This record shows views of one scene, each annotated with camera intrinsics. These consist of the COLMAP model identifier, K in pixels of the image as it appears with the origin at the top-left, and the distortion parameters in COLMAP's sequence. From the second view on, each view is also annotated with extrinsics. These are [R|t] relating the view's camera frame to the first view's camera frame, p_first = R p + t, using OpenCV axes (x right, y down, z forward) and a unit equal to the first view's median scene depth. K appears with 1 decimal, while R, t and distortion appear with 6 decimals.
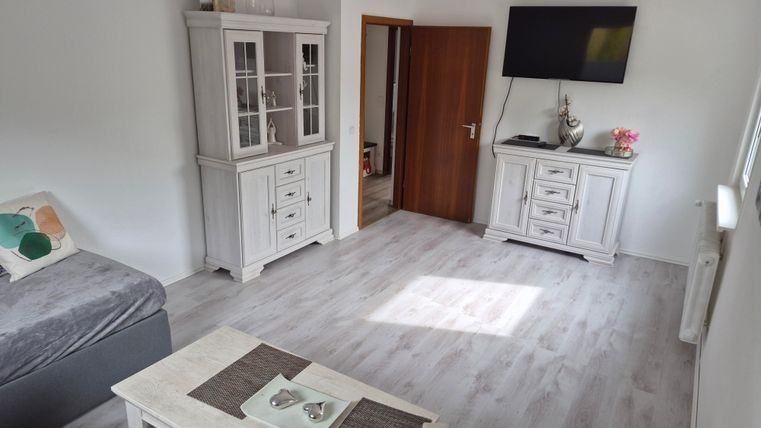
lens RADIAL K [[522.7, 0, 381.1], [0, 522.7, 228.2], [0, 0, 1]] dist [0.073278, -0.001447]
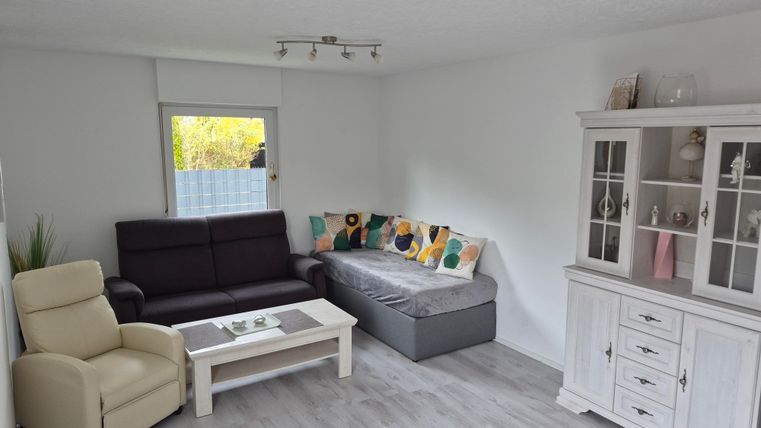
lens RADIAL K [[512.3, 0, 380.5], [0, 512.3, 214.0], [0, 0, 1]] dist [0.007529, 0.000457]
pose [[-0.445184, 0.091488, -0.890753, 0.524691], [-0.322072, 0.911832, 0.254620, -0.266487], [0.835512, 0.400240, -0.376468, 0.832346]]
